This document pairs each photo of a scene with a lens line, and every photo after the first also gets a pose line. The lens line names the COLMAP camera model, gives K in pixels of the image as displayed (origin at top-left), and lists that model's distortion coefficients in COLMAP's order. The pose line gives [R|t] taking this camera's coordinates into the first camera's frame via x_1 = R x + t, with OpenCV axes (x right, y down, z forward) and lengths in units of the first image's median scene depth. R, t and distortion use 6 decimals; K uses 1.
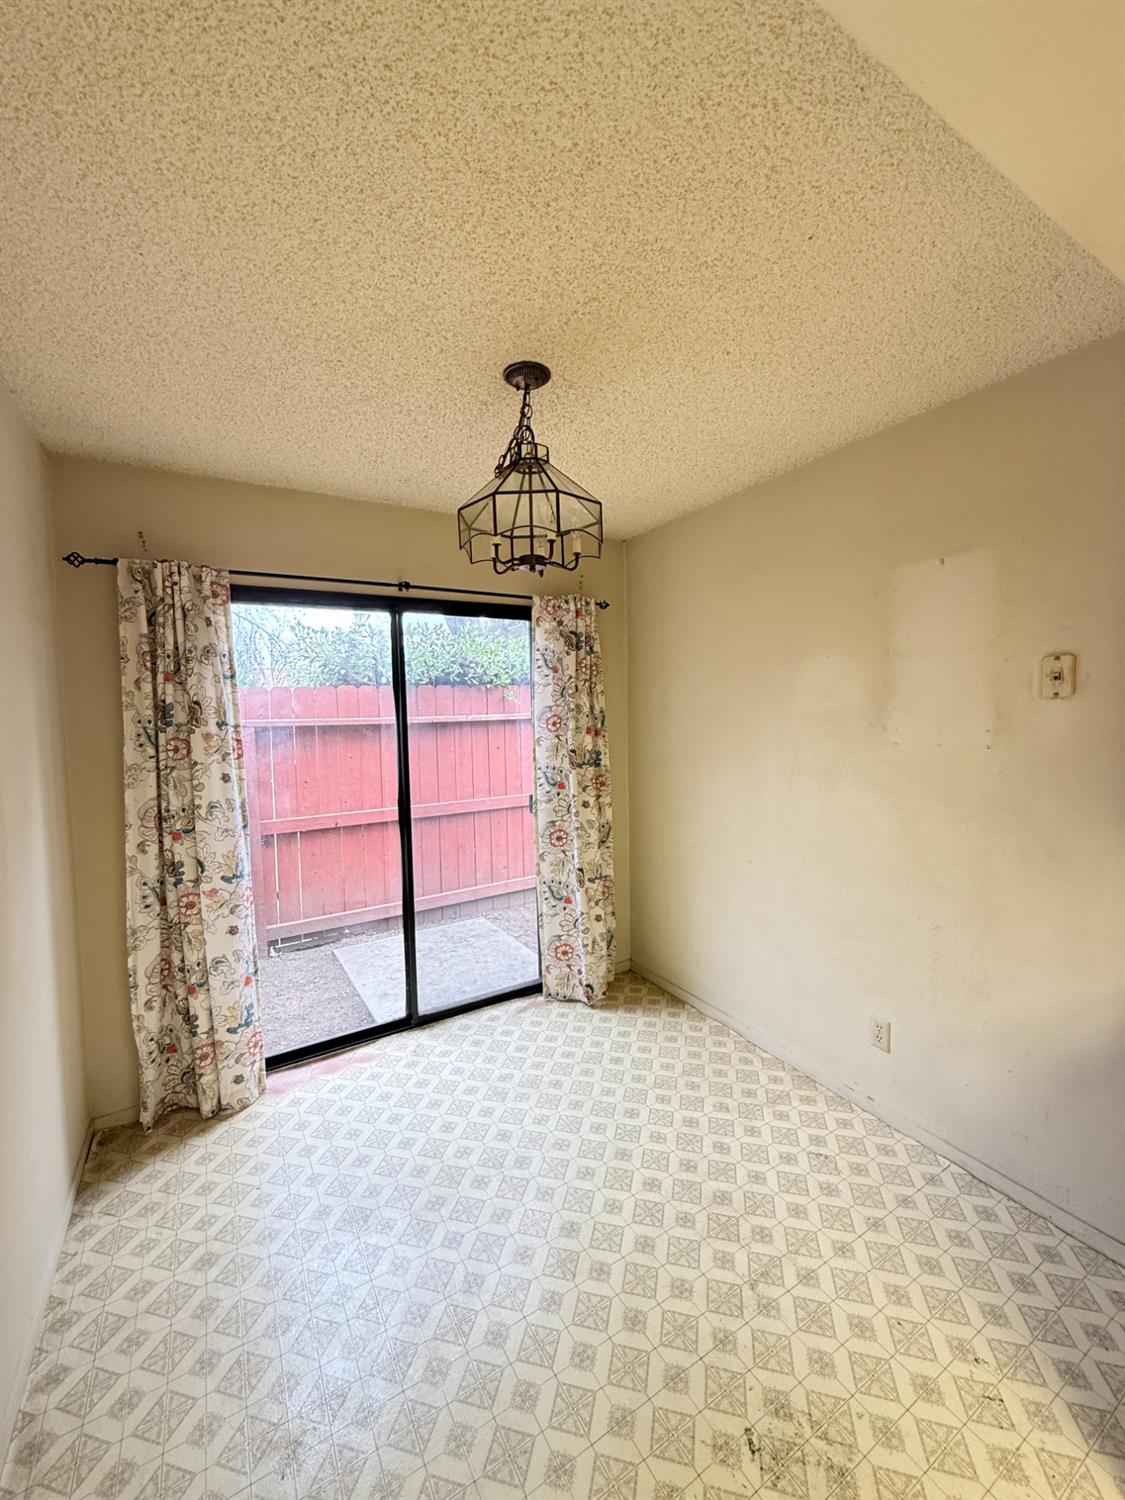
lens RADIAL K [[597.9, 0, 563.2], [0, 597.9, 746.3], [0, 0, 1]] dist [0.001307, -0.000152]
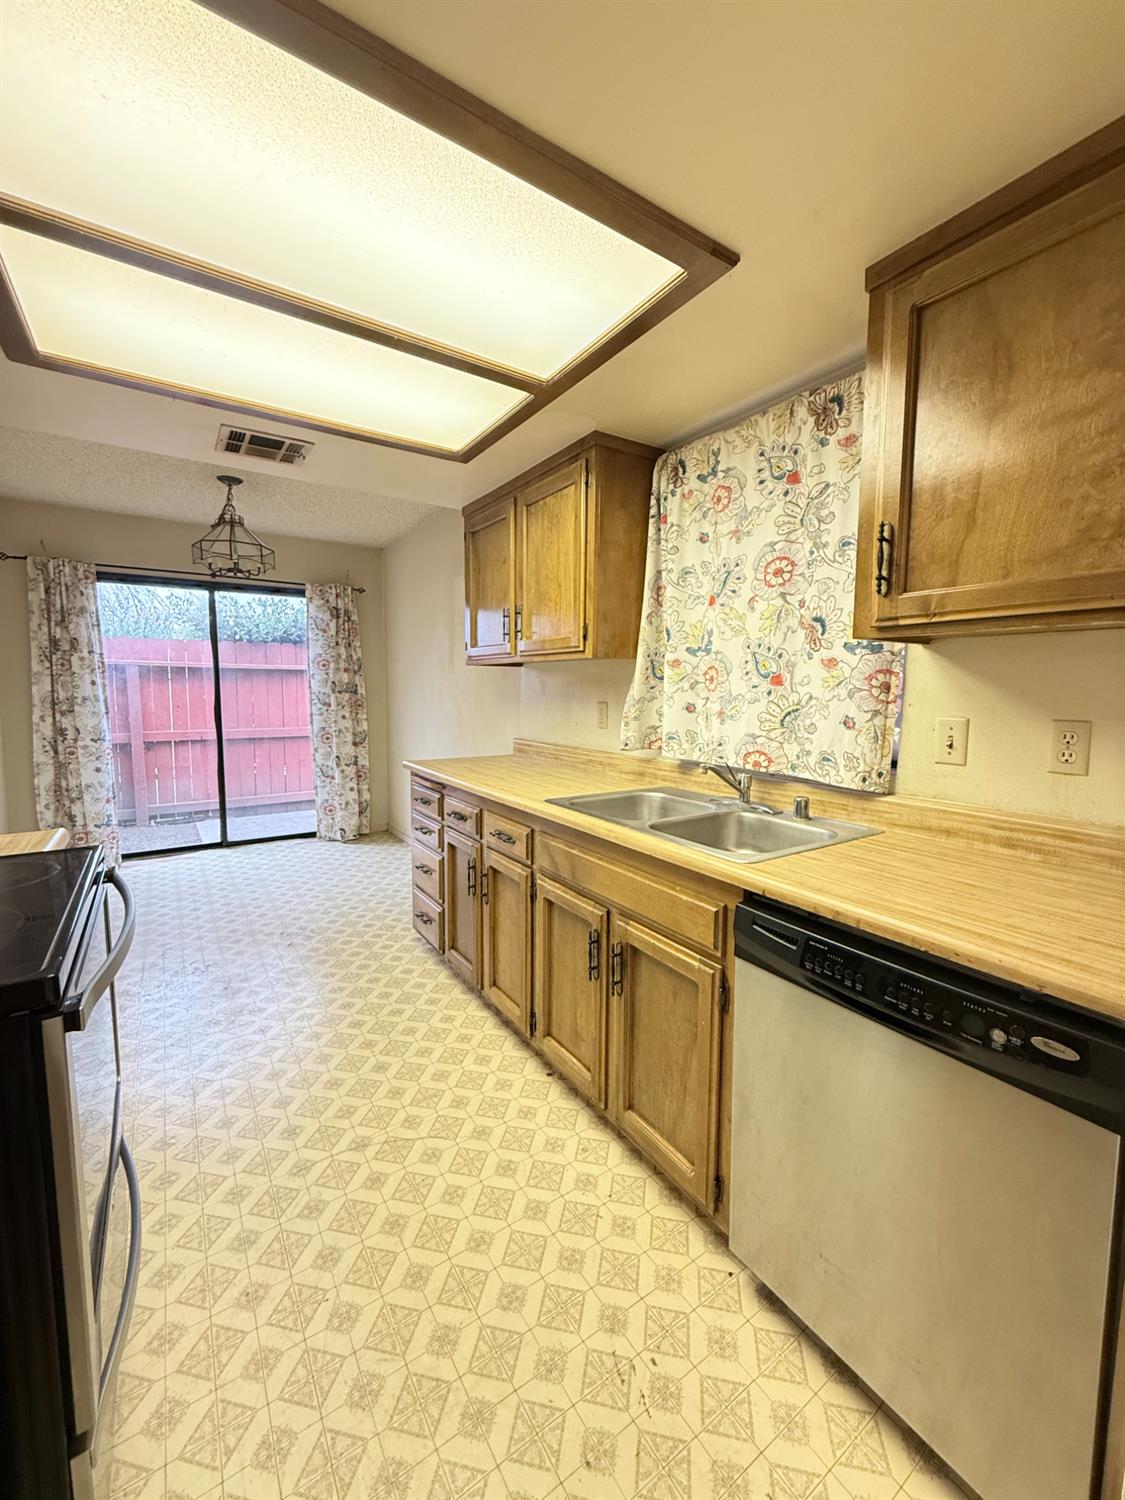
lens RADIAL K [[597.9, 0, 563.2], [0, 597.9, 746.3], [0, 0, 1]] dist [0.001307, -0.000152]
pose [[0.998304, 0.024606, 0.052752, 0.724135], [-0.026393, 0.999092, 0.033455, 0.143432], [-0.051881, -0.034790, 0.998047, -0.831408]]
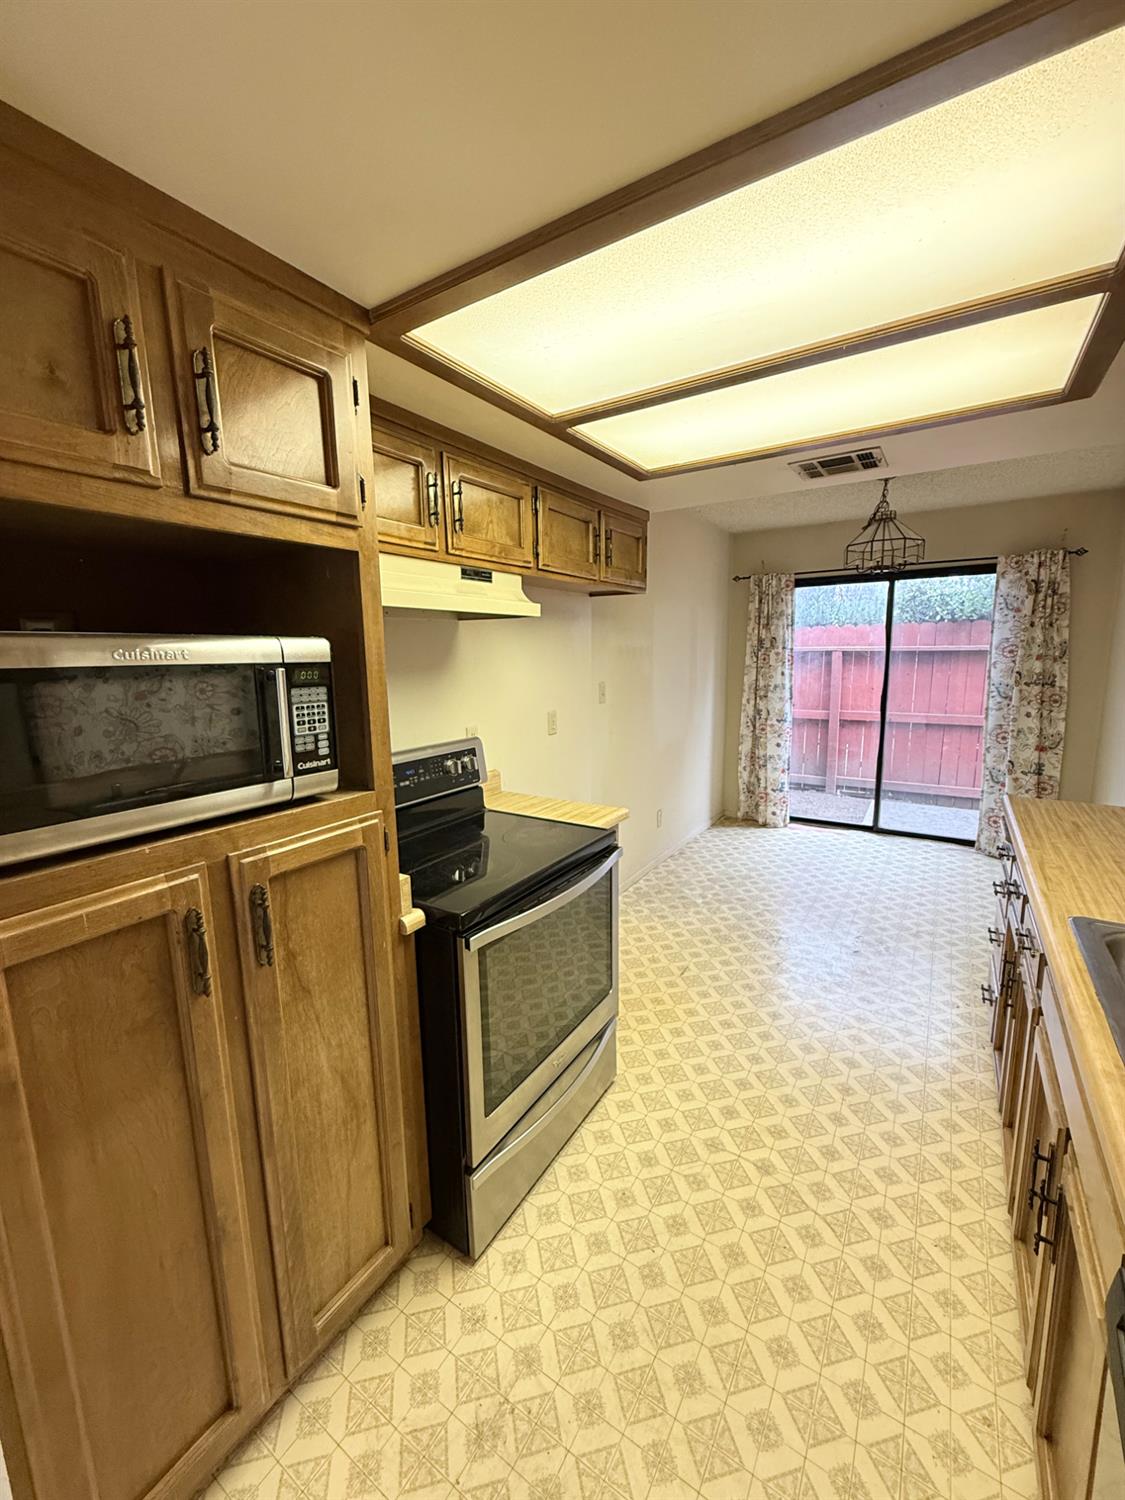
lens RADIAL K [[597.9, 0, 563.2], [0, 597.9, 746.3], [0, 0, 1]] dist [0.001307, -0.000152]
pose [[0.445538, 0.156727, -0.881438, 1.004546], [-0.050504, 0.987389, 0.150038, 0.028356], [0.893837, -0.022331, 0.447835, -0.659638]]
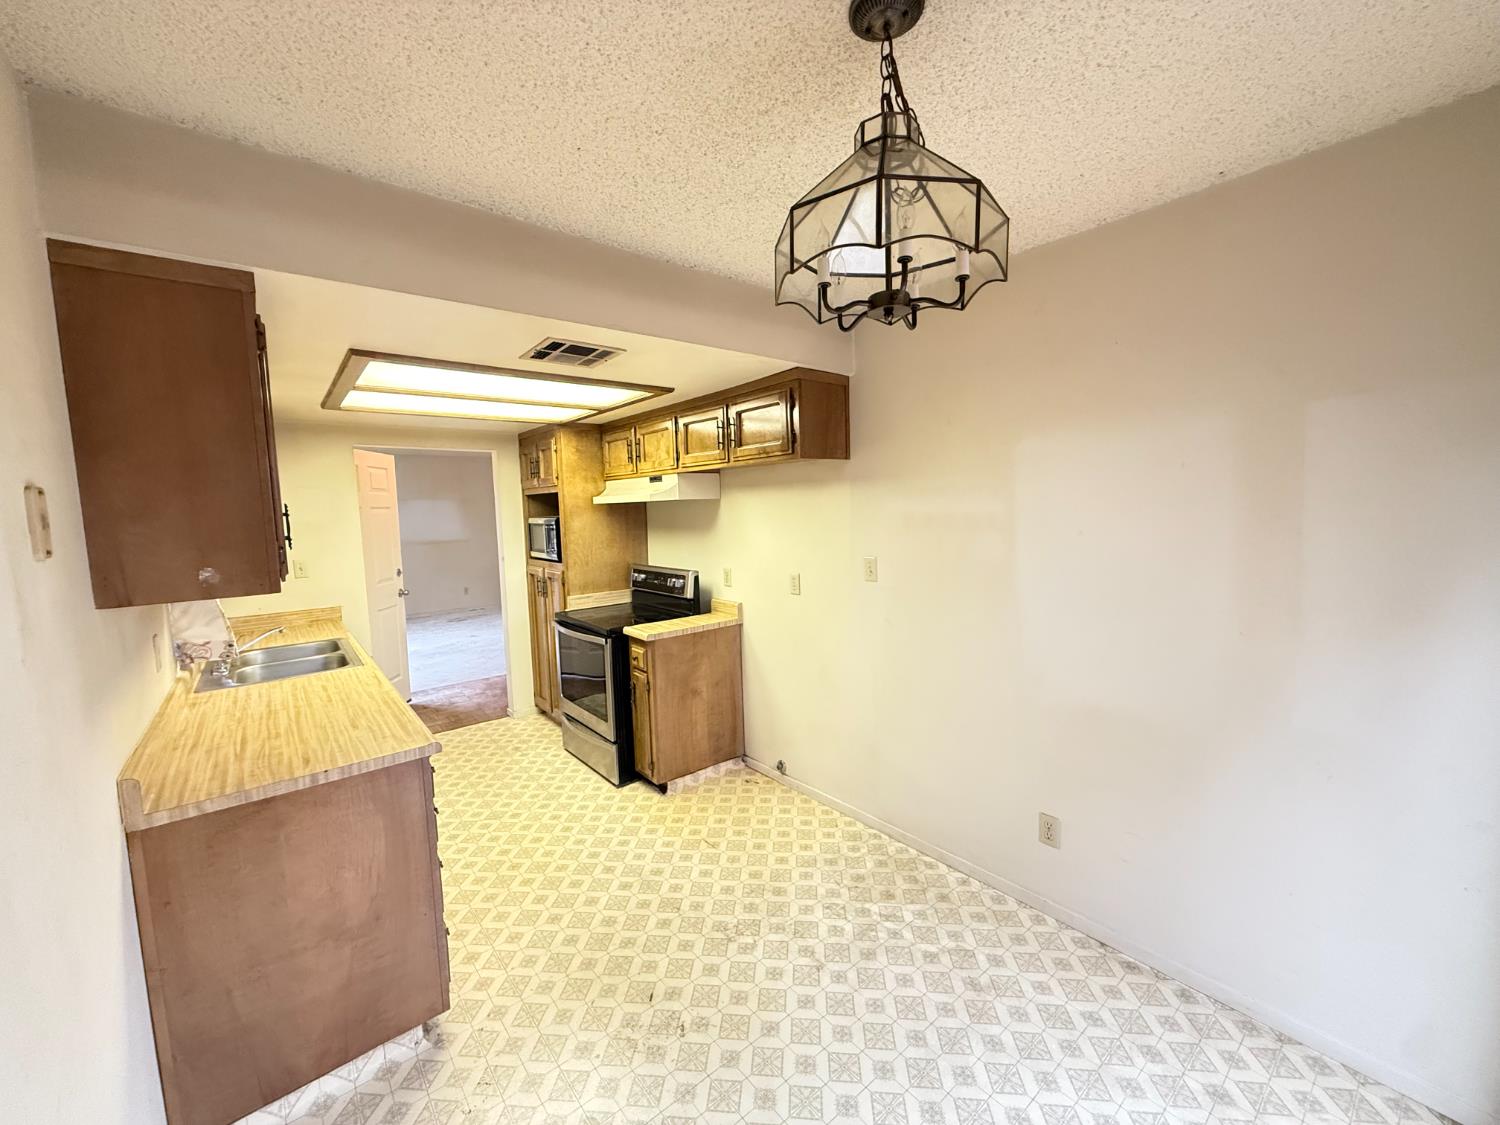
lens RADIAL K [[597.9, 0, 745.3], [0, 597.9, 560.3], [0, 0, 1]] dist [0.001307, -0.000152]
pose [[-0.988269, 0.065152, -0.138126, 0.157992], [0.042975, 0.986527, 0.157850, -0.106947], [0.146550, 0.150063, -0.977755, 1.234677]]
